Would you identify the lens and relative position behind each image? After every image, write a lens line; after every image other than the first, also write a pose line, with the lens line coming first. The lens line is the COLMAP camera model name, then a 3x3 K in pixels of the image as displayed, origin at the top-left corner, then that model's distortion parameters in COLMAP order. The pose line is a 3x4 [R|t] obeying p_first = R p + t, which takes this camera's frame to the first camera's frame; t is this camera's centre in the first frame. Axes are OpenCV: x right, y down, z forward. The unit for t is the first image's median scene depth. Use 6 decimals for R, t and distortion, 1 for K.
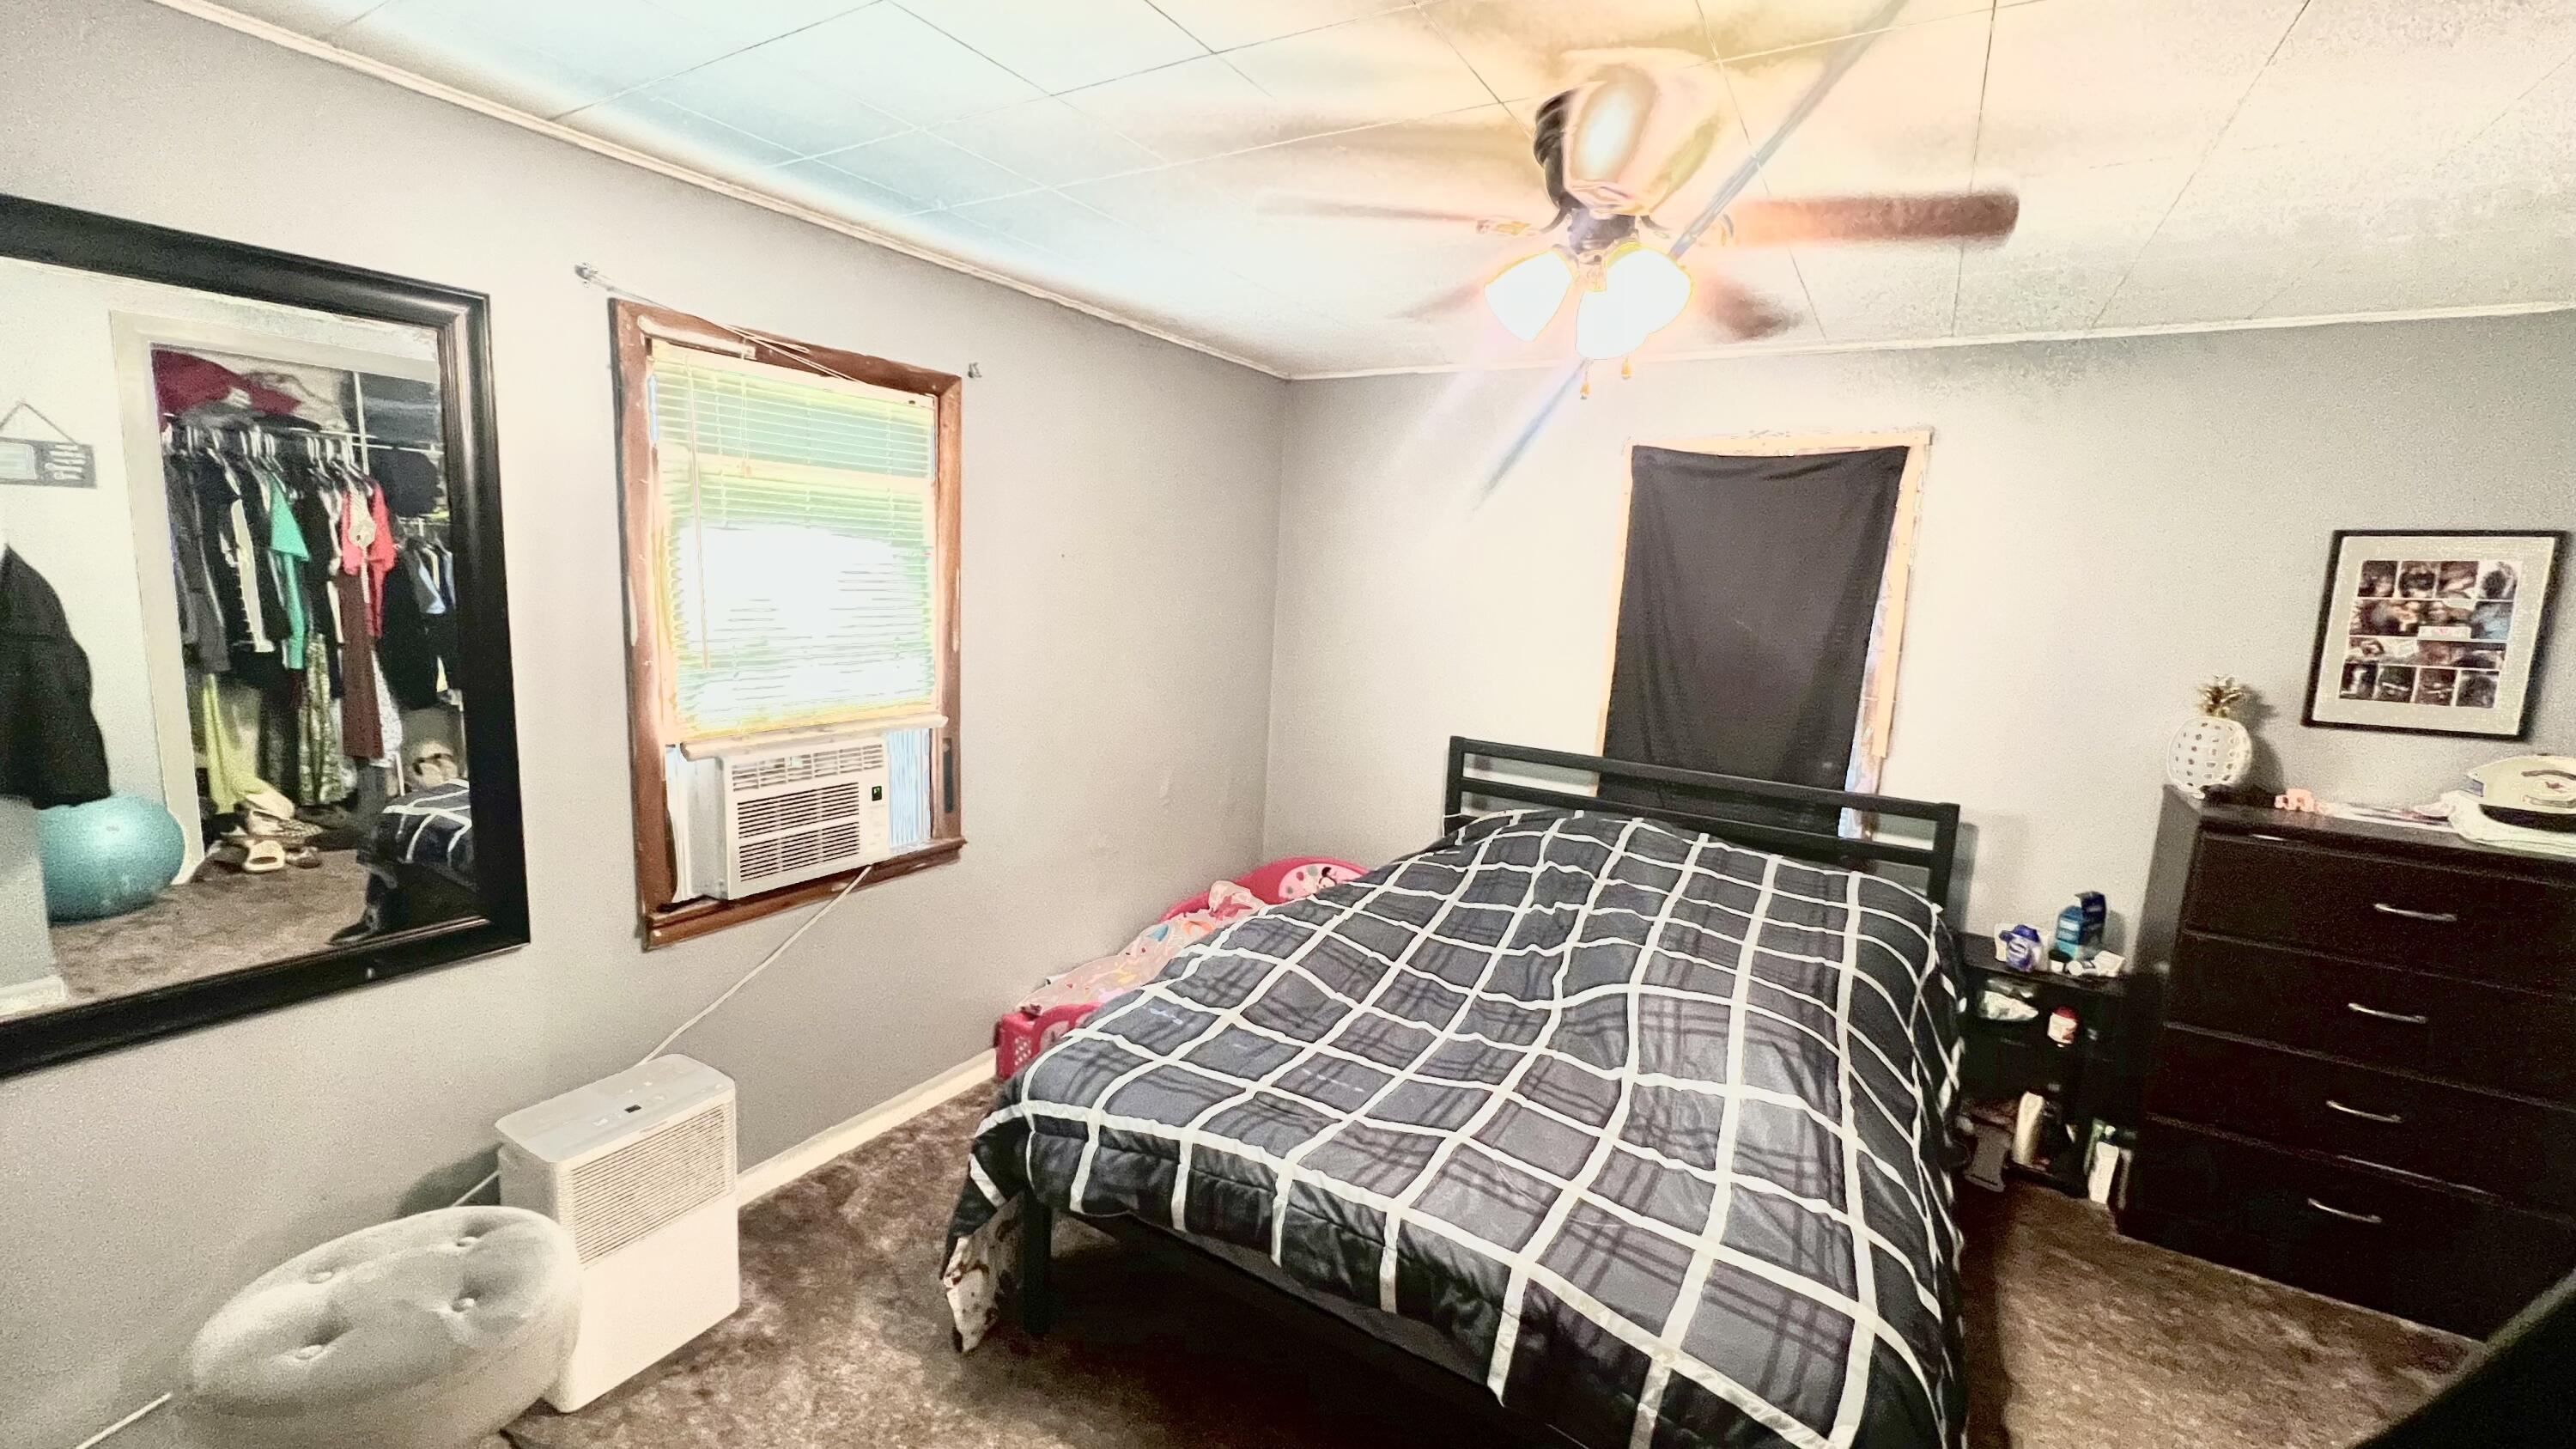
lens RADIAL K [[1040.7, 0, 1284.5], [0, 1040.7, 714.5], [0, 0, 1]] dist [0.000090, -0.000006]
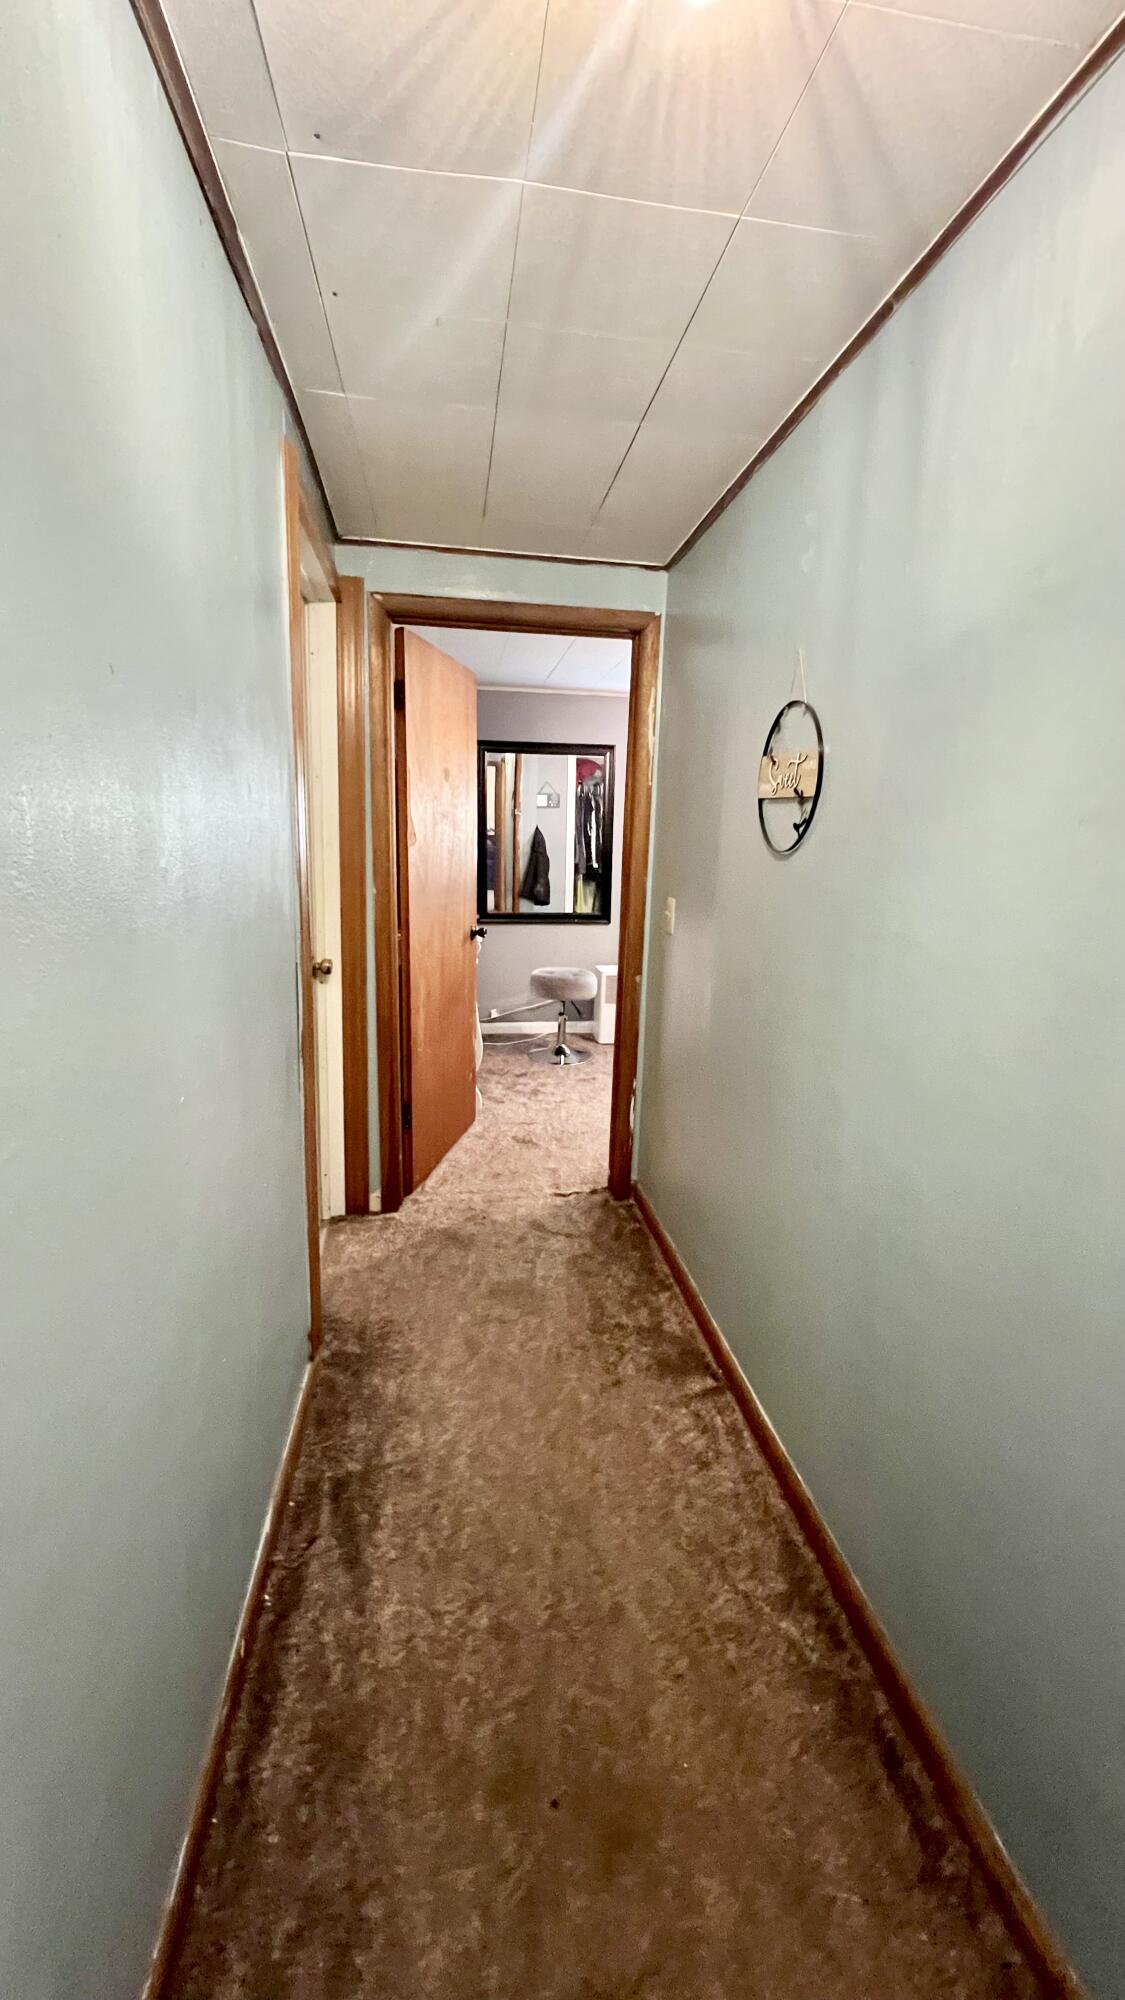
lens RADIAL K [[807.9, 0, 563.5], [0, 807.9, 997.3], [0, 0, 1]] dist [0.000090, -0.000006]
pose [[0.634330, 0.129631, -0.762116, 0.629752], [-0.105716, 0.991125, 0.080594, 0.117505], [0.765800, 0.029444, 0.642405, -0.414082]]
